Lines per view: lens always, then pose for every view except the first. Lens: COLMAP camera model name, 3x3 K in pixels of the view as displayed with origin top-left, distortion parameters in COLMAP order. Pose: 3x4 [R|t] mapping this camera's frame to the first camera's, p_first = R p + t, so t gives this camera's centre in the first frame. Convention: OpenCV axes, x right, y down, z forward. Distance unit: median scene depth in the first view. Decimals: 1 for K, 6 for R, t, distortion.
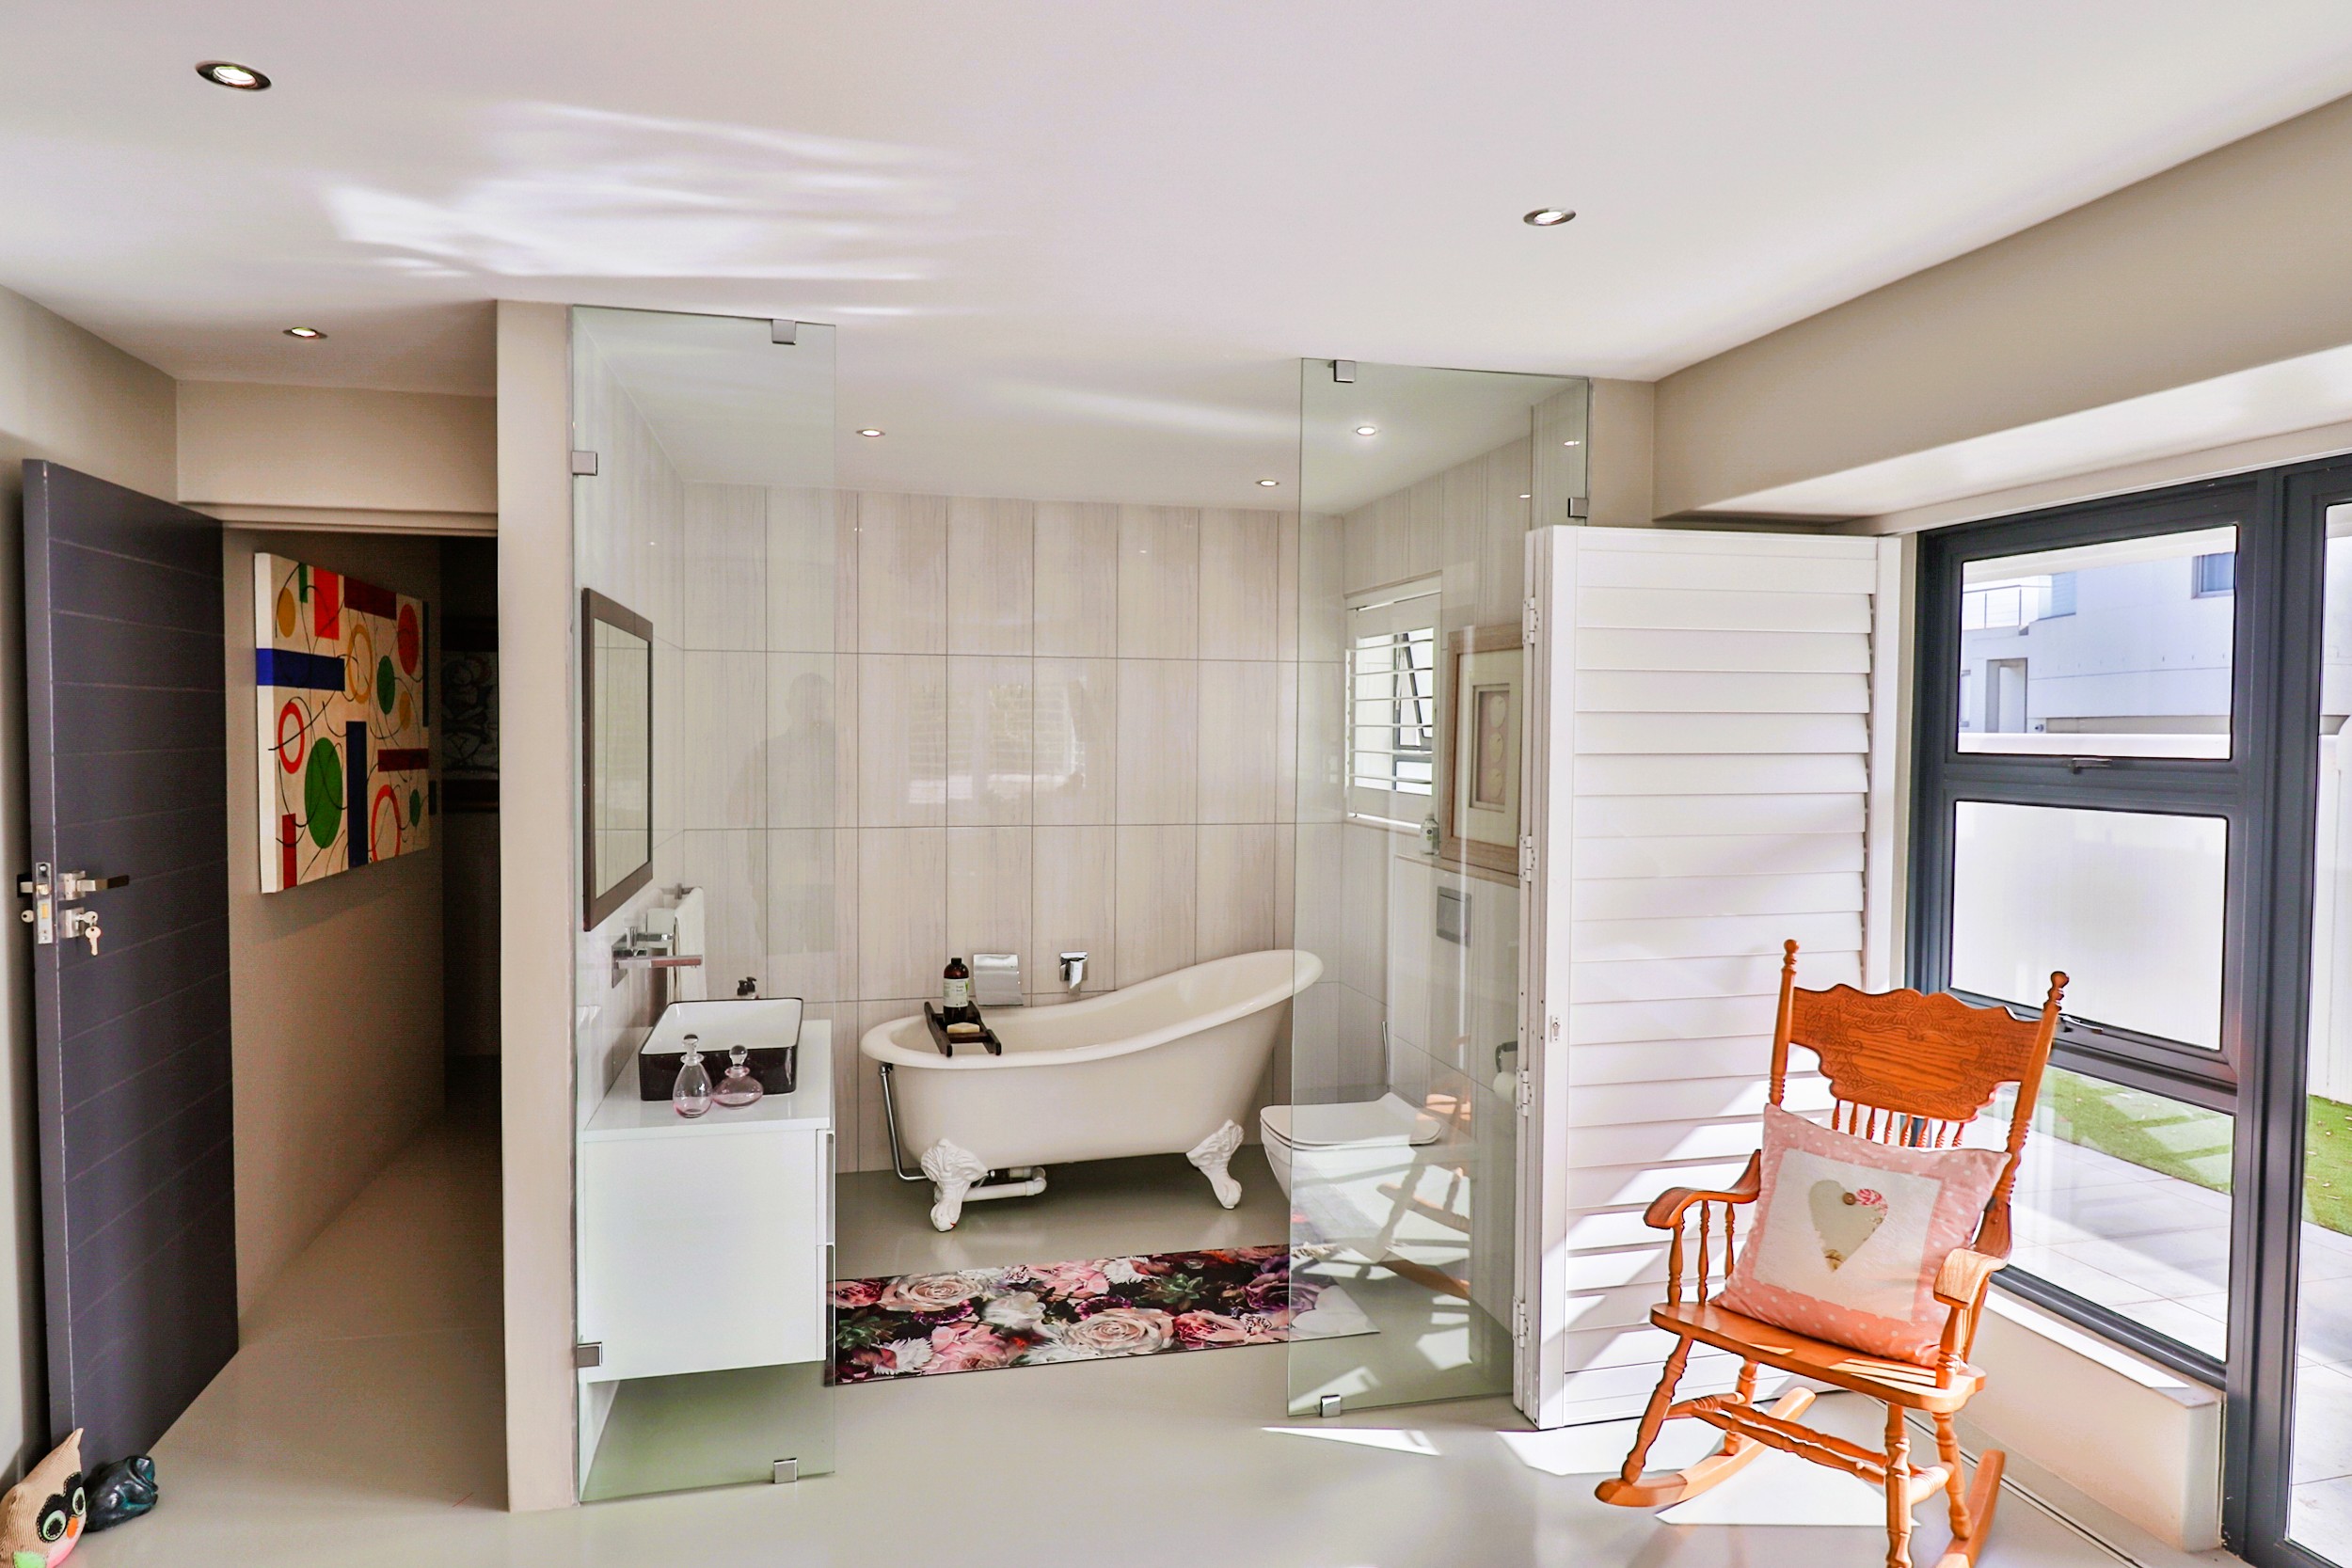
lens RADIAL K [[1391.5, 0, 1159.2], [0, 1391.5, 775.3], [0, 0, 1]] dist [0.005593, -0.012324]
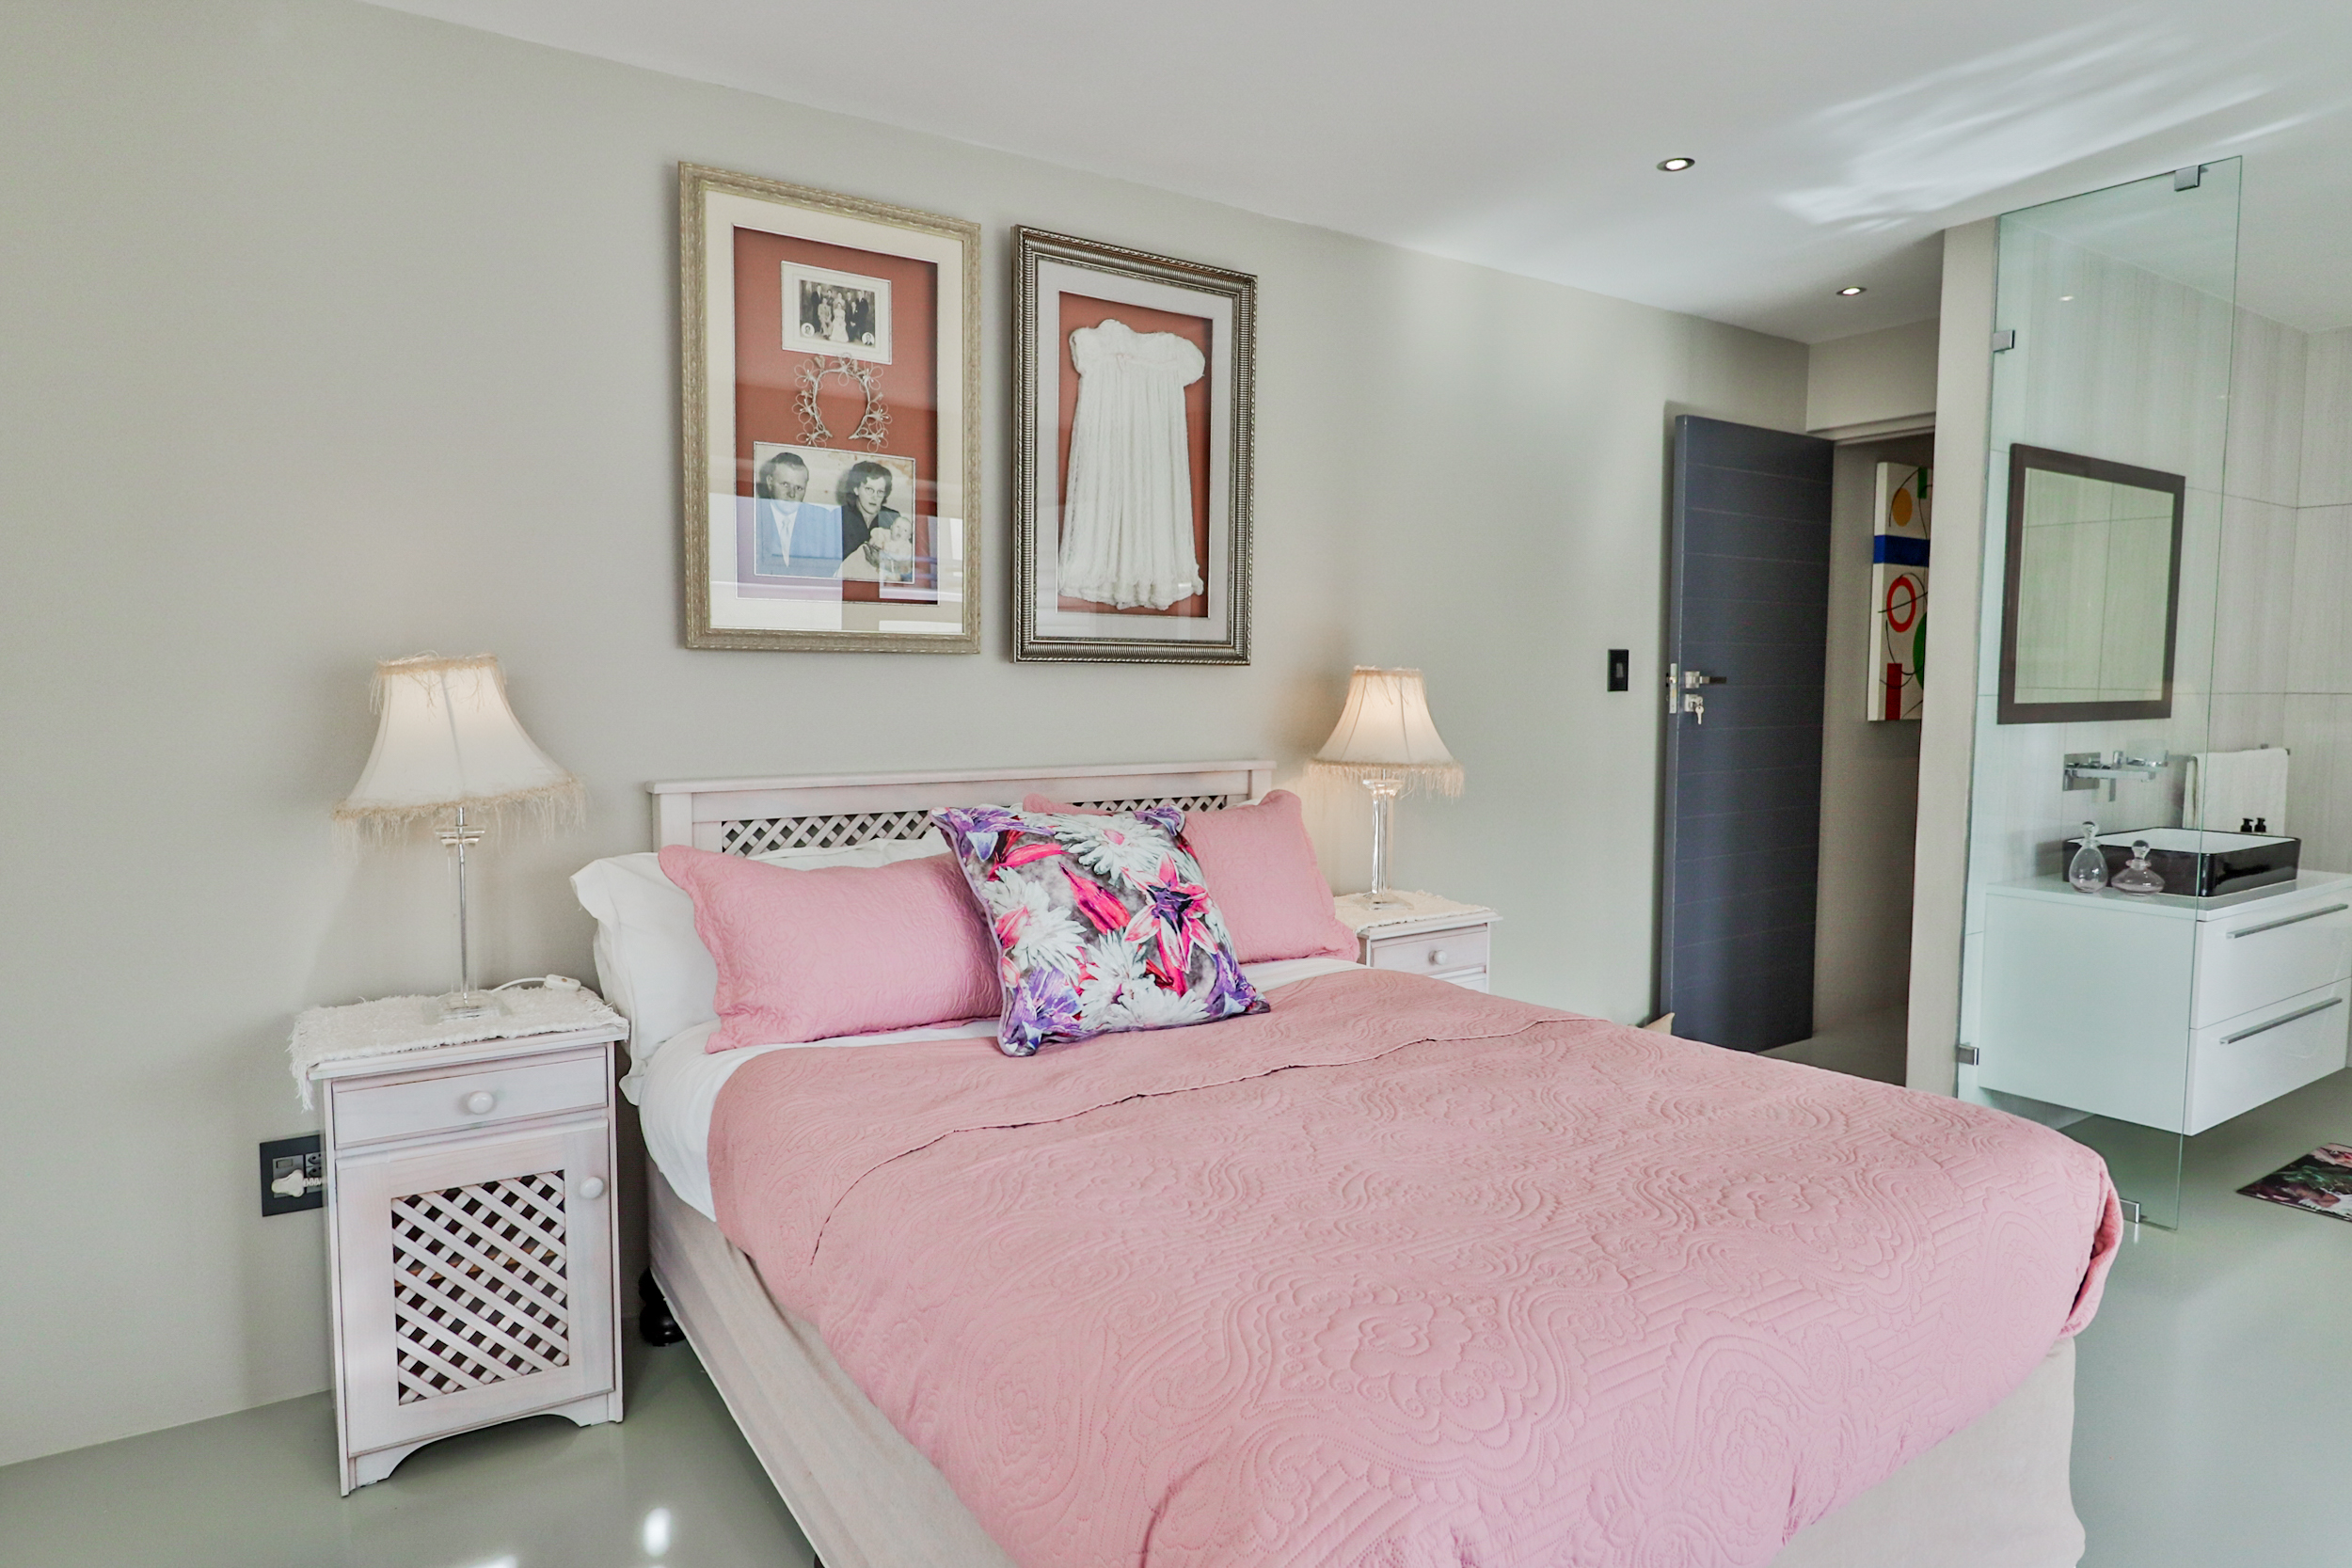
lens RADIAL K [[1391.5, 0, 1179.6], [0, 1391.5, 773.8], [0, 0, 1]] dist [0.005593, -0.012324]
pose [[0.355875, 0.061059, -0.932537, 0.416451], [-0.032878, 0.998064, 0.052803, 0.098558], [0.933955, 0.011869, 0.357194, -0.102036]]
